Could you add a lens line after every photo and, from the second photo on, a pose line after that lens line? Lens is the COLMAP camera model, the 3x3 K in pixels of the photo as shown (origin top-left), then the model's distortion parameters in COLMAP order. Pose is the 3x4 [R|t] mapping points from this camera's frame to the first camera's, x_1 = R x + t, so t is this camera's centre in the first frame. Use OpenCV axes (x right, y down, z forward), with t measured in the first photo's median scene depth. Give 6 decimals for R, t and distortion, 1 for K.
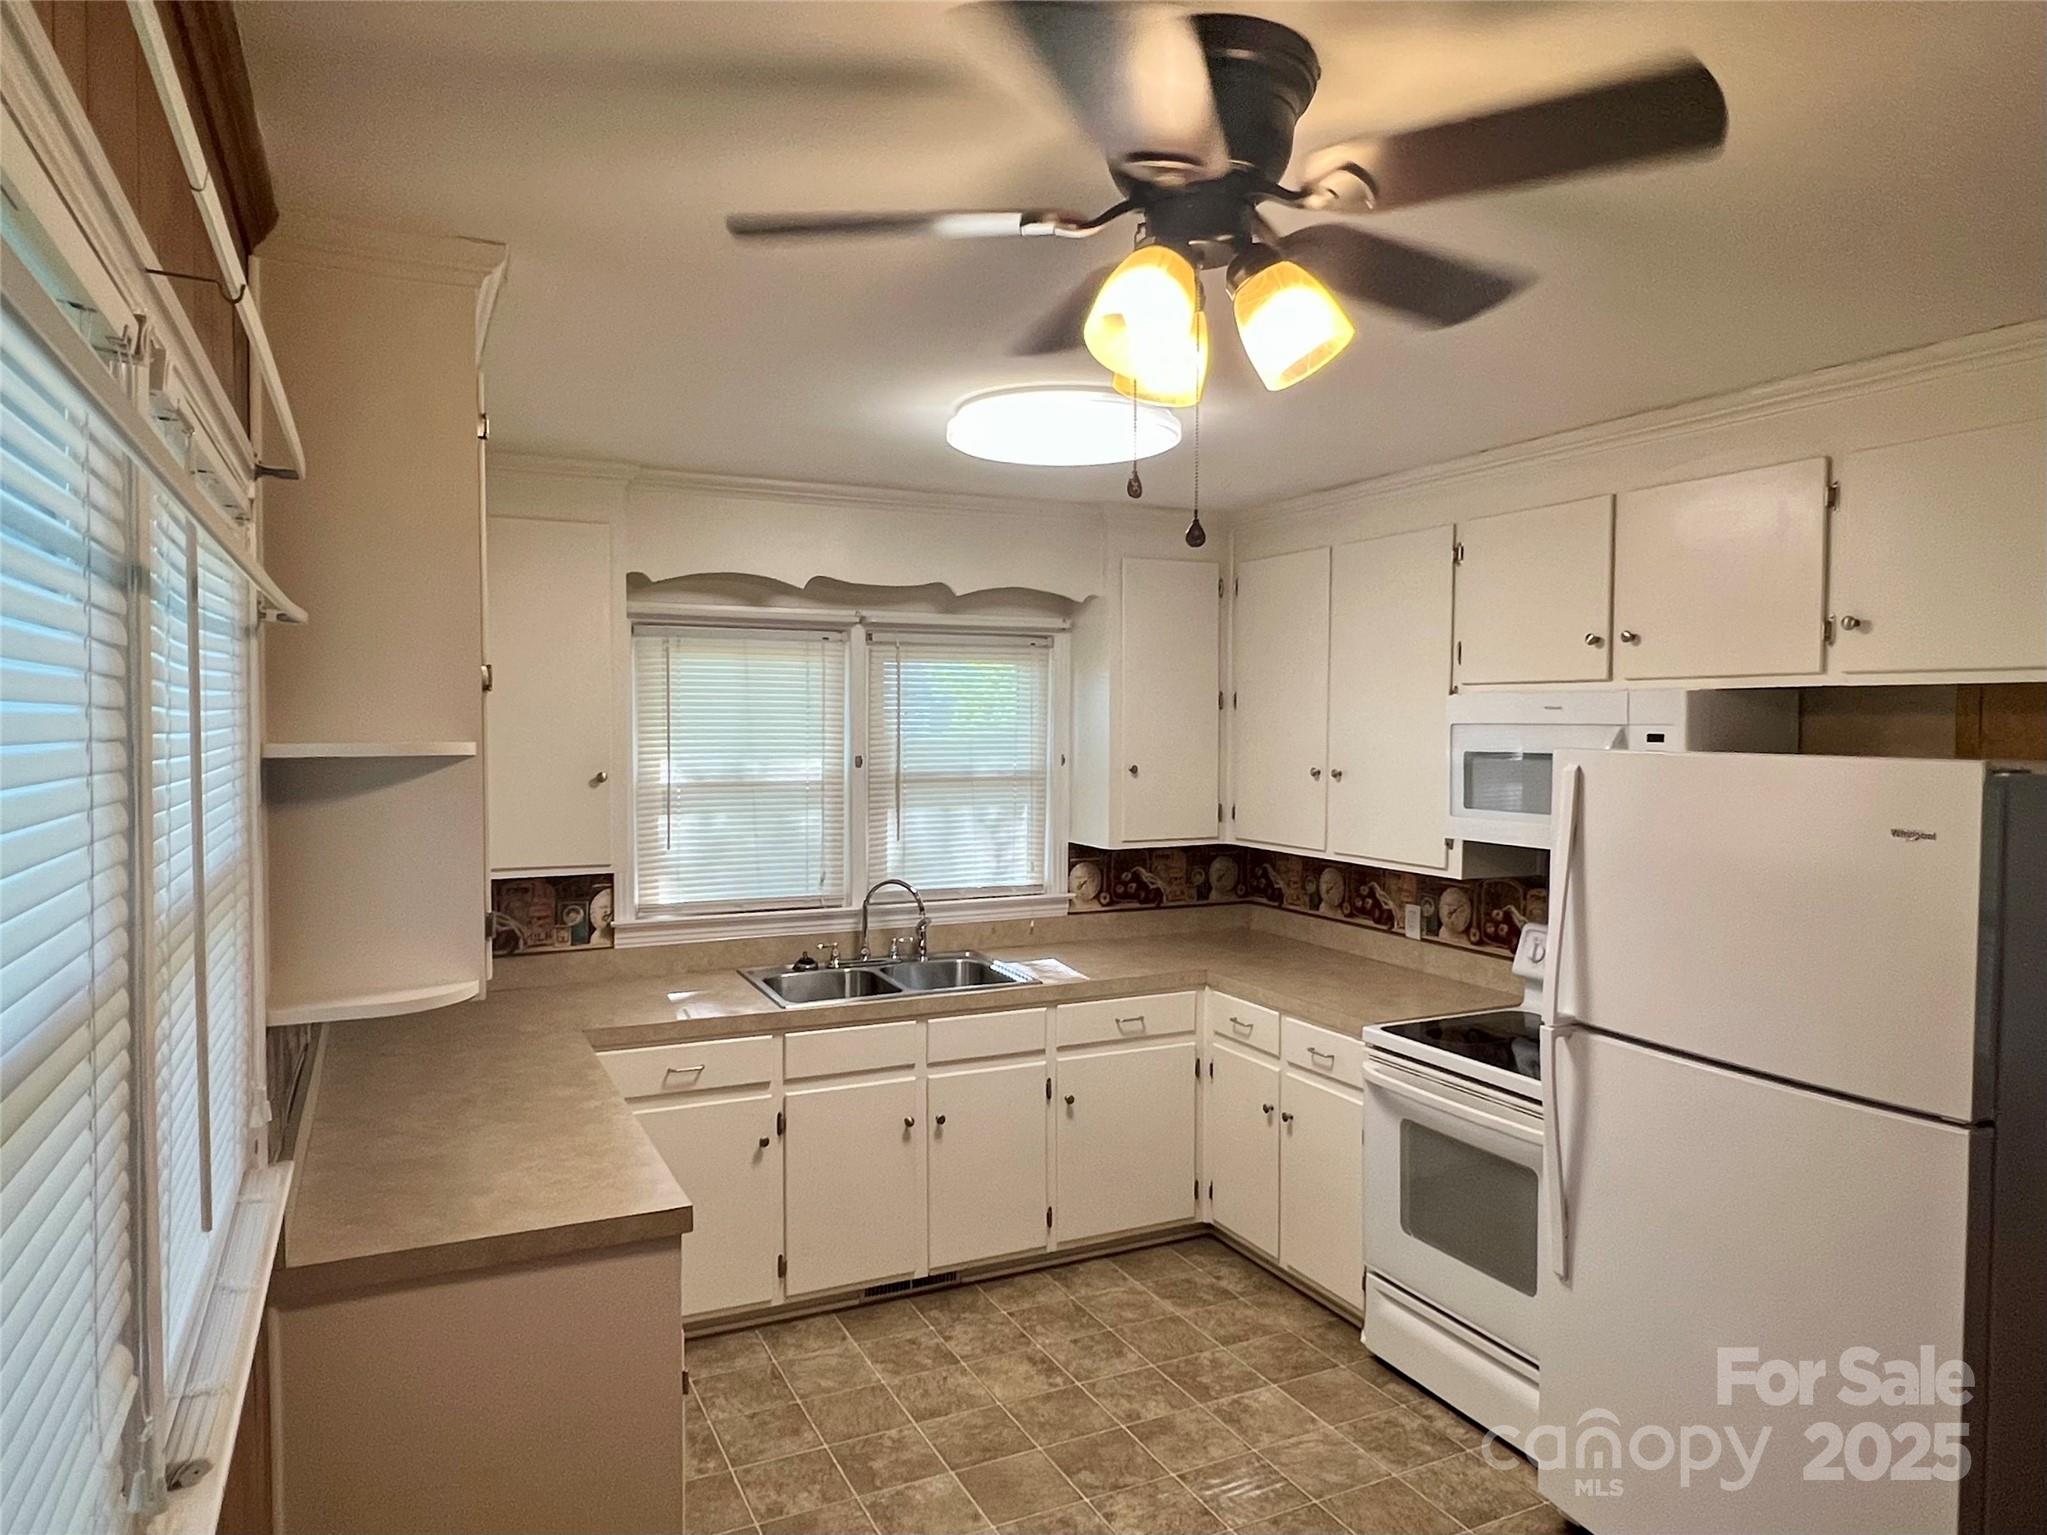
lens RADIAL K [[1303.2, 0, 1022.5], [0, 1303.2, 769.9], [0, 0, 1]] dist [0.017422, -0.007147]
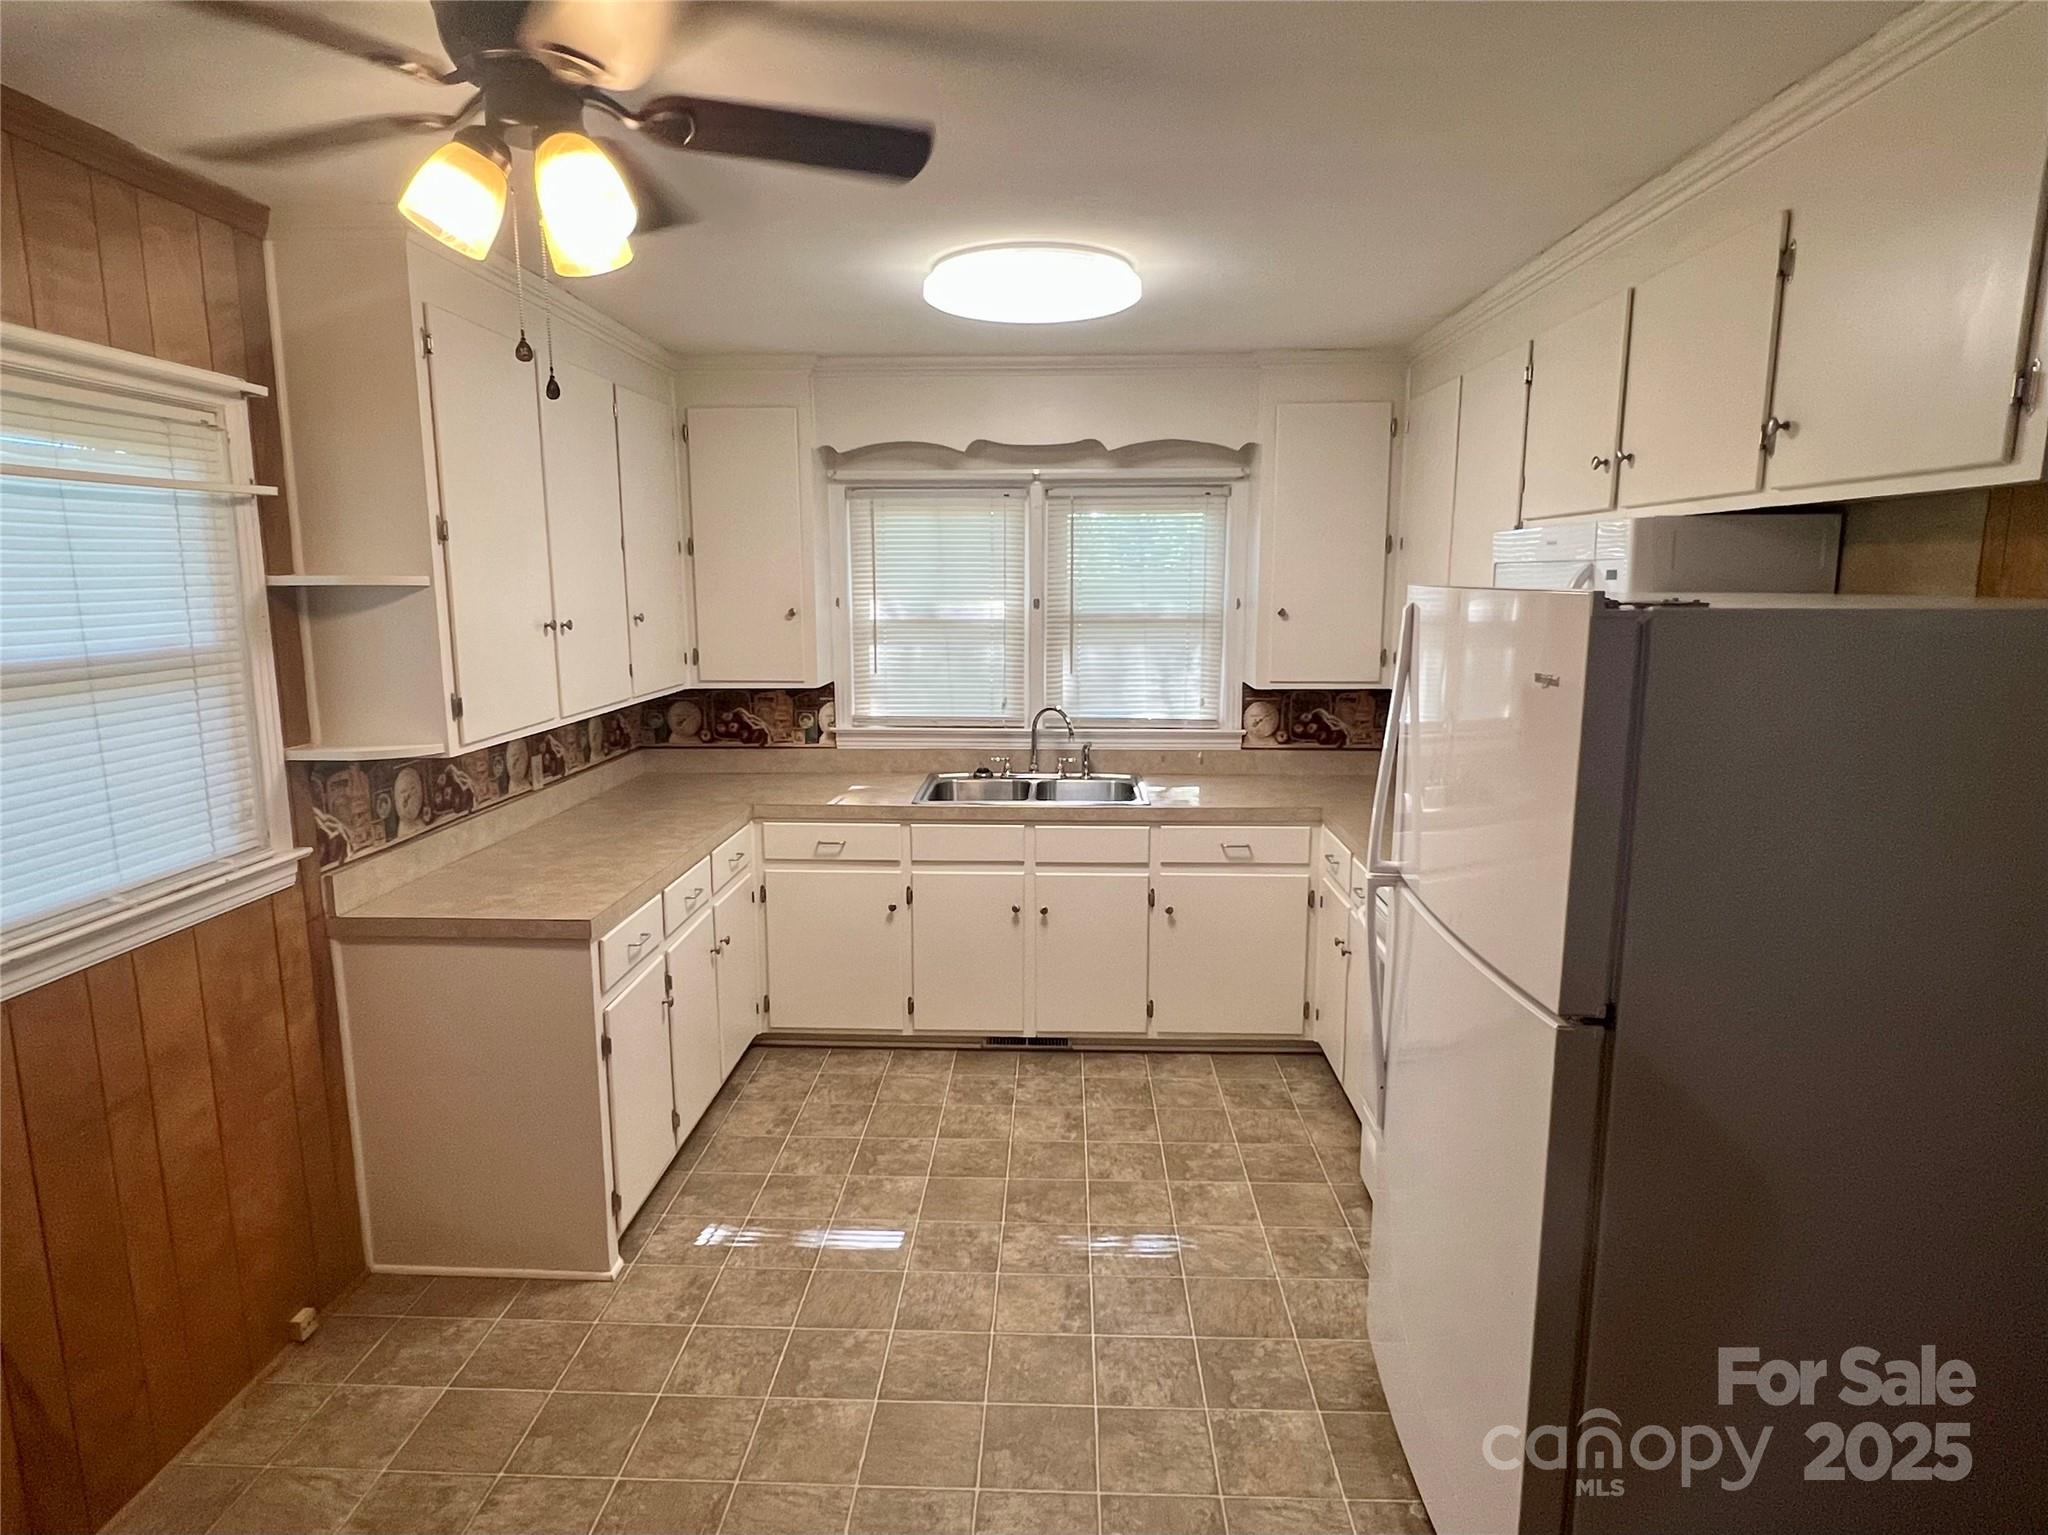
lens RADIAL K [[1150.7, 0, 1024.3], [0, 1150.7, 765.1], [0, 0, 1]] dist [0.003057, -0.001899]
pose [[0.884193, 0.071302, -0.461648, 0.372480], [-0.013965, 0.991875, 0.126450, 0.007526], [0.466914, -0.105359, 0.878004, 0.093760]]
